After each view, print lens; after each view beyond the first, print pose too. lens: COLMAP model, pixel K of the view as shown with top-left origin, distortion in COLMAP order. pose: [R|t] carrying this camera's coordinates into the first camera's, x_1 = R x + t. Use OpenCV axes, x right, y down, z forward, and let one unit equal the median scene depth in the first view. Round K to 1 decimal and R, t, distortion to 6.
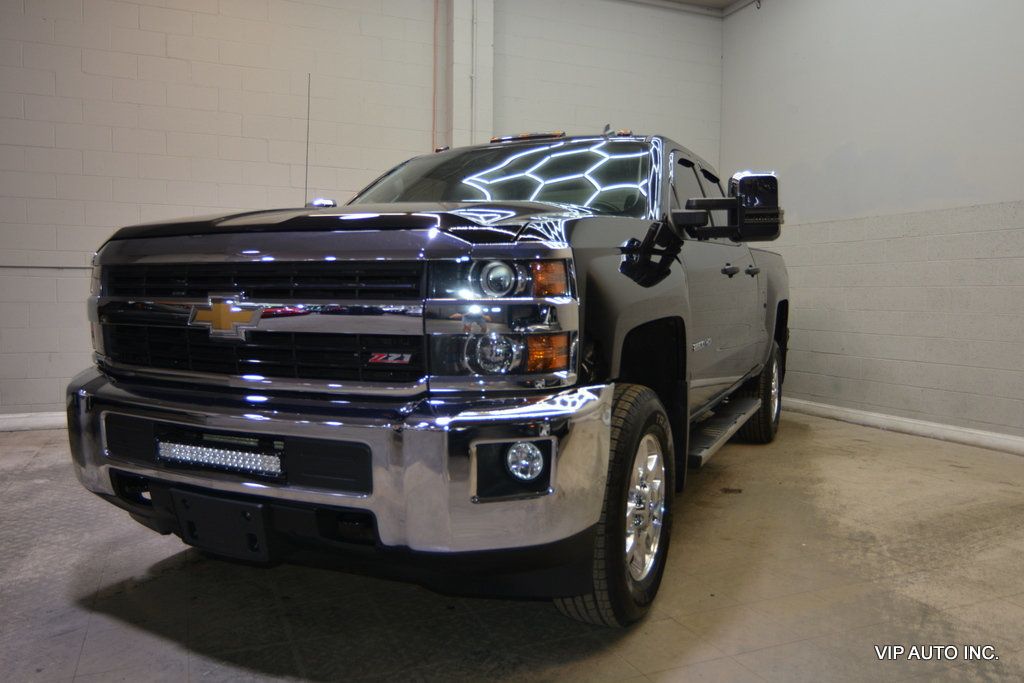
lens RADIAL K [[780.2, 0, 510.2], [0, 780.2, 343.5], [0, 0, 1]] dist [-0.009678, 0.007838]
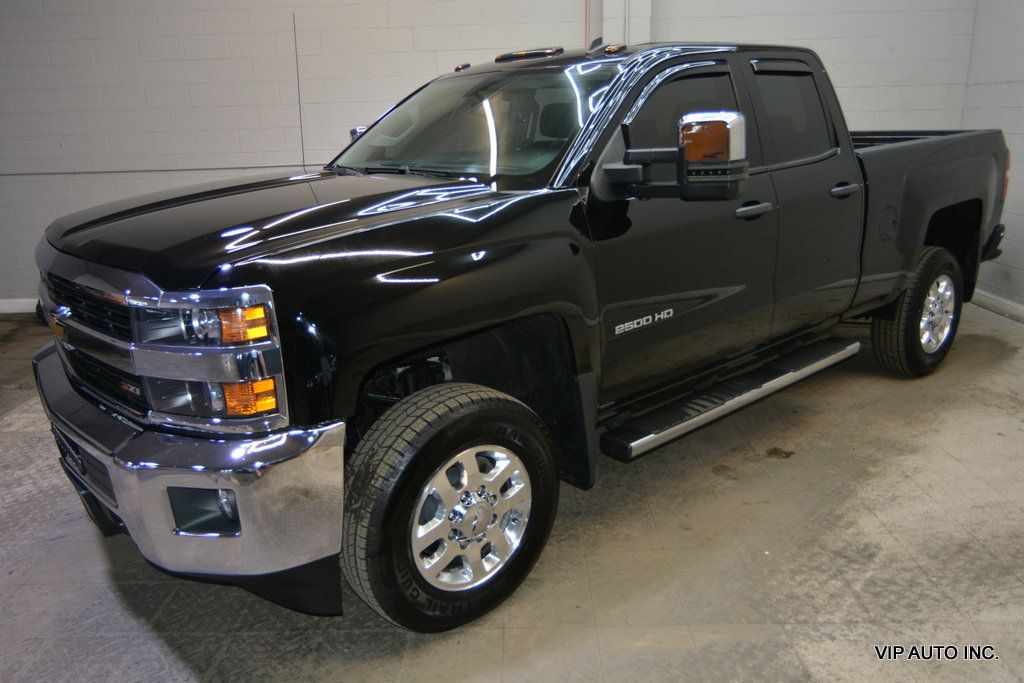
lens RADIAL K [[777.5, 0, 510.8], [0, 777.5, 337.3], [0, 0, 1]] dist [-0.016905, -0.004209]
pose [[0.911123, 0.079084, -0.404476, 0.475721], [0.011152, 0.976327, 0.216014, -0.174426], [0.411984, -0.201326, 0.888672, 0.177870]]
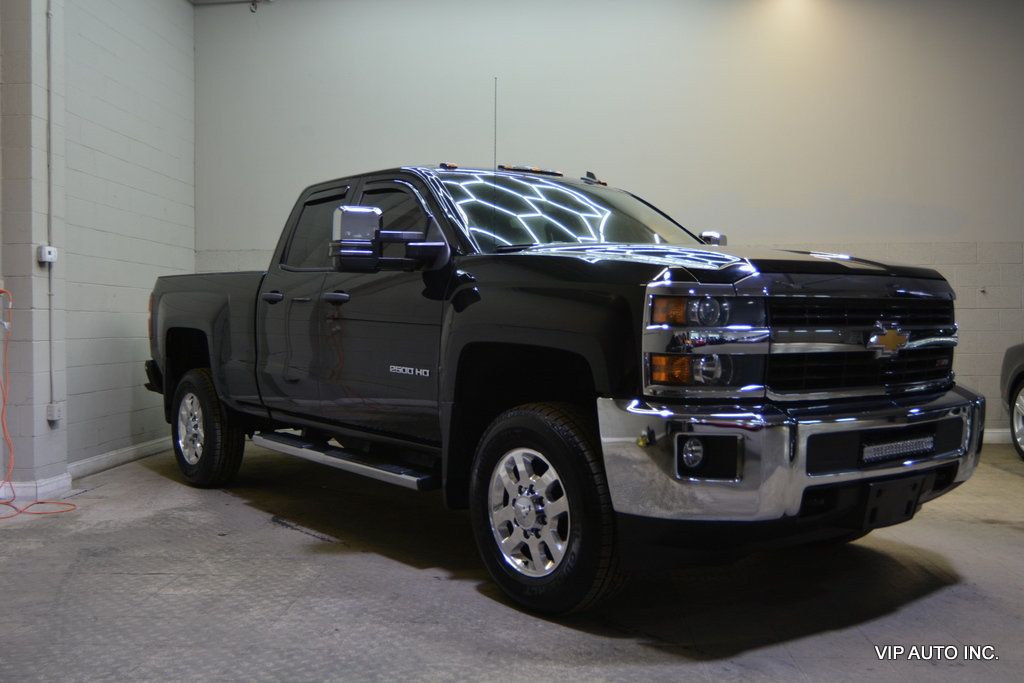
lens RADIAL K [[969.6, 0, 512.0], [0, 969.6, 341.5], [0, 0, 1]] dist [-0.008806, -0.003537]
pose [[0.440122, -0.029900, 0.897440, -1.427561], [0.064868, 0.997893, 0.001435, -0.051878], [-0.895592, 0.057584, 0.441134, 0.578974]]
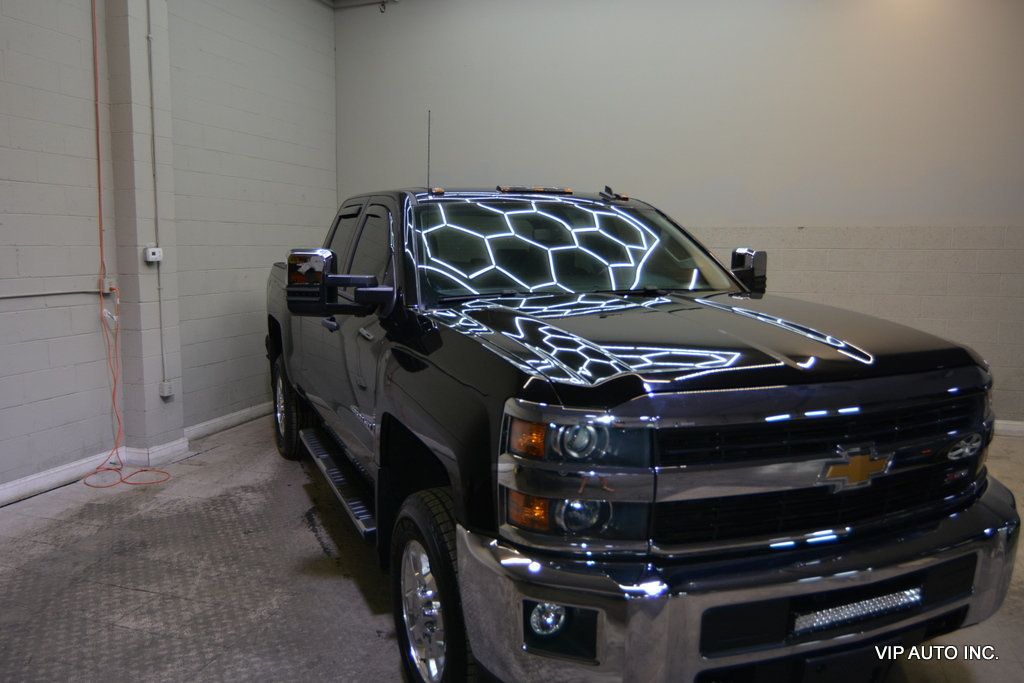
lens RADIAL K [[776.2, 0, 506.1], [0, 776.2, 338.5], [0, 0, 1]] dist [-0.010616, 0.006349]
pose [[0.653288, -0.099779, 0.750506, -0.934672], [0.047658, 0.994731, 0.090763, -0.209953], [-0.755608, -0.023527, 0.654602, 0.474795]]
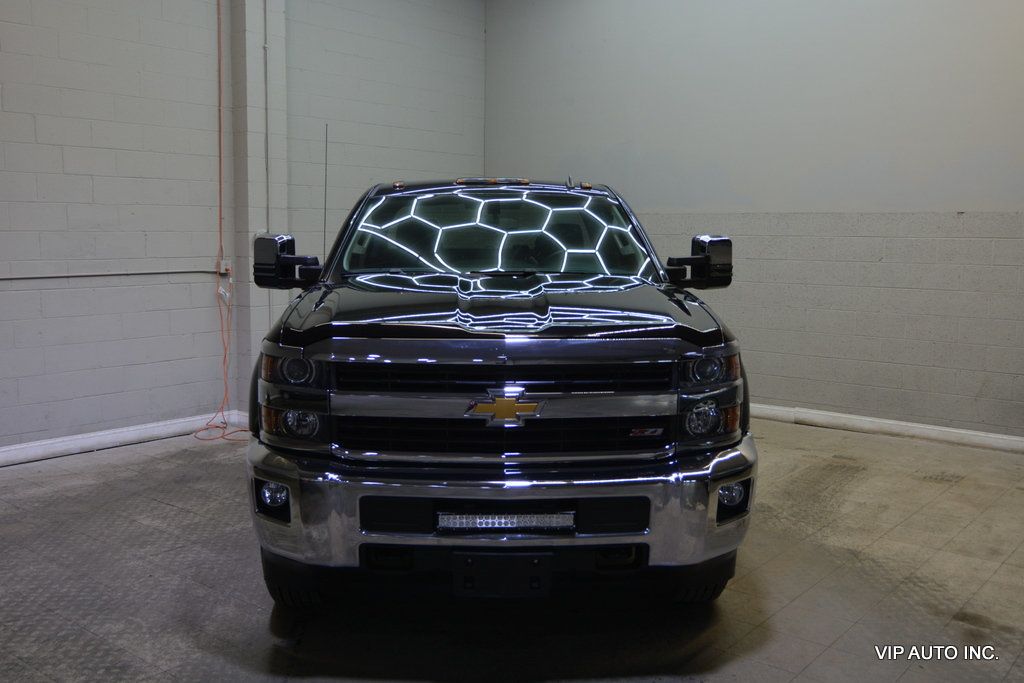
lens RADIAL K [[977.7, 0, 512.0], [0, 977.7, 341.5], [0, 0, 1]] dist [-0.014629, 0.012918]
pose [[0.883350, -0.058076, 0.465102, -0.732685], [0.030552, 0.997318, 0.066507, -0.166353], [-0.467717, -0.044539, 0.882755, -0.255705]]
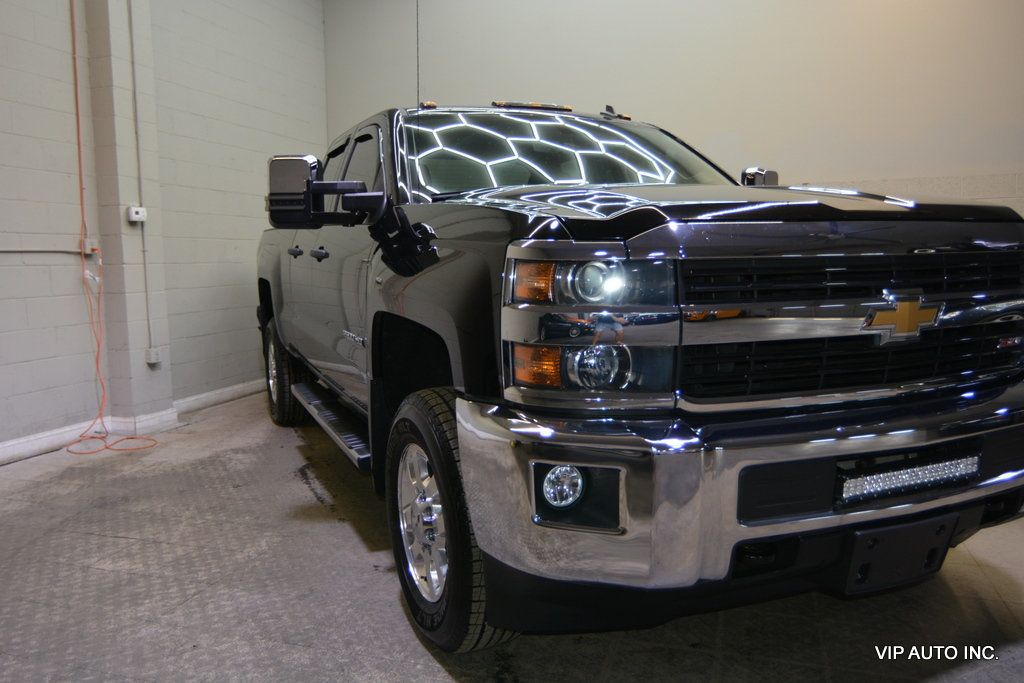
lens RADIAL K [[772.4, 0, 506.1], [0, 772.4, 338.8], [0, 0, 1]] dist [-0.009668, 0.003161]
pose [[0.649288, -0.101962, 0.753677, -0.892198], [0.072776, 0.994755, 0.071880, -0.072014], [-0.757053, 0.008179, 0.653303, 0.526563]]
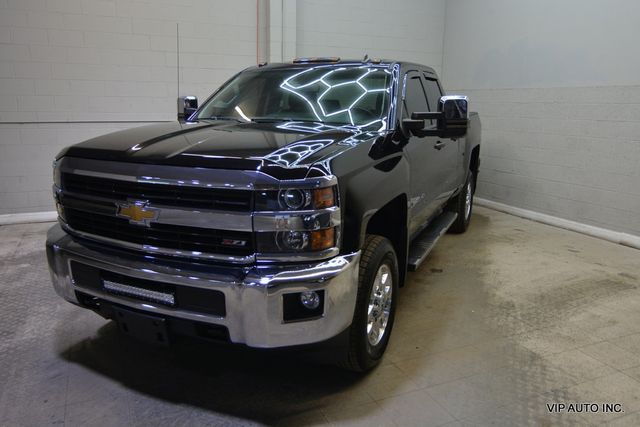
lens RADIAL K [[500.6, 0, 320.0], [0, 500.6, 213.5], [0, 0, 1]] dist [-0.001231, -0.001047]
pose [[0.999825, 0.000549, 0.018703, 0.012842], [-0.003484, 0.987545, 0.157295, -0.143216], [-0.018384, -0.157333, 0.987375, -0.074298]]
